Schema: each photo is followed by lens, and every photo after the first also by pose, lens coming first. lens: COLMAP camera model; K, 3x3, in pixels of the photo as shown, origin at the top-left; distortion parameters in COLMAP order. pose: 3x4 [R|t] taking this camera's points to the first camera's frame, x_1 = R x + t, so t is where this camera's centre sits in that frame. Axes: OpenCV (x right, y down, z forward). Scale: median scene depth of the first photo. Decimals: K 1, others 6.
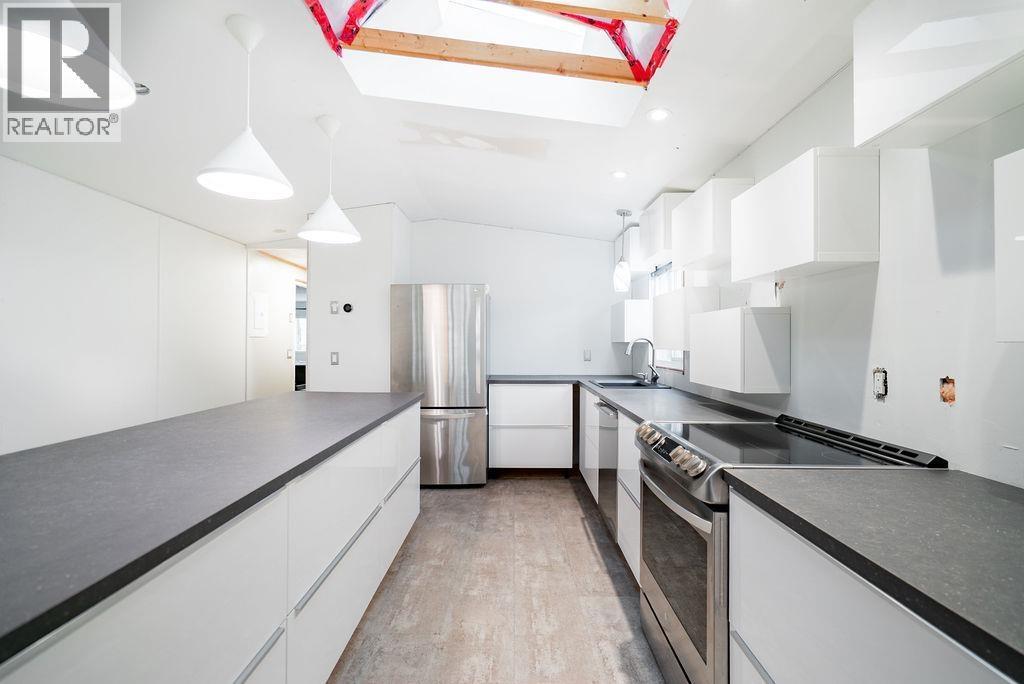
lens RADIAL K [[467.6, 0, 512.0], [0, 467.6, 342.0], [0, 0, 1]] dist [-0.003363, -0.000161]
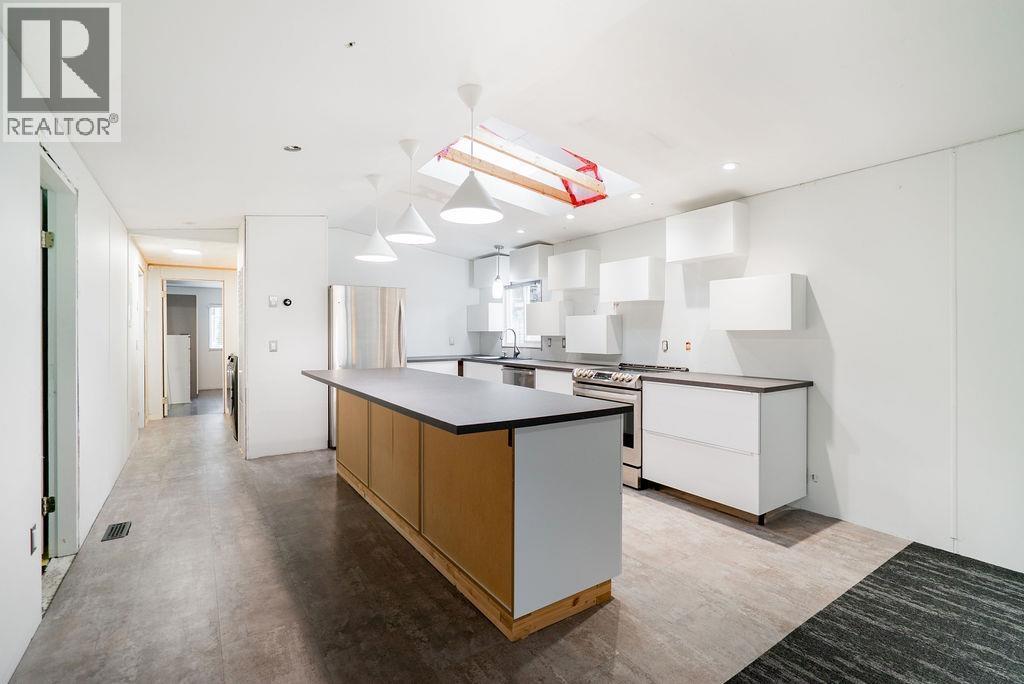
lens RADIAL K [[465.0, 0, 515.2], [0, 465.0, 340.2], [0, 0, 1]] dist [-0.003307, -0.000053]
pose [[0.819108, -0.012722, 0.573498, -0.789719], [0.002848, 0.999832, 0.018111, 0.002294], [-0.573632, -0.013202, 0.819007, -0.382142]]
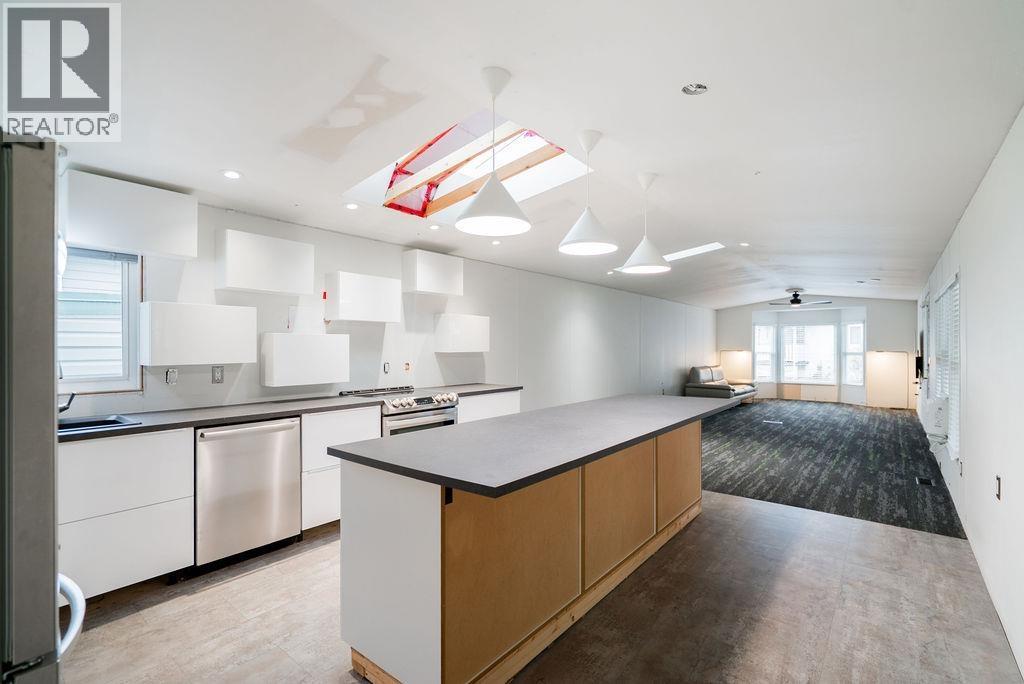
lens RADIAL K [[471.7, 0, 515.3], [0, 471.7, 347.7], [0, 0, 1]] dist [-0.002310, 0.000104]
pose [[-0.785006, -0.006101, 0.619458, -0.828321], [-0.002716, 0.999976, 0.006407, -0.026907], [-0.619482, 0.003347, -0.785004, 1.460073]]
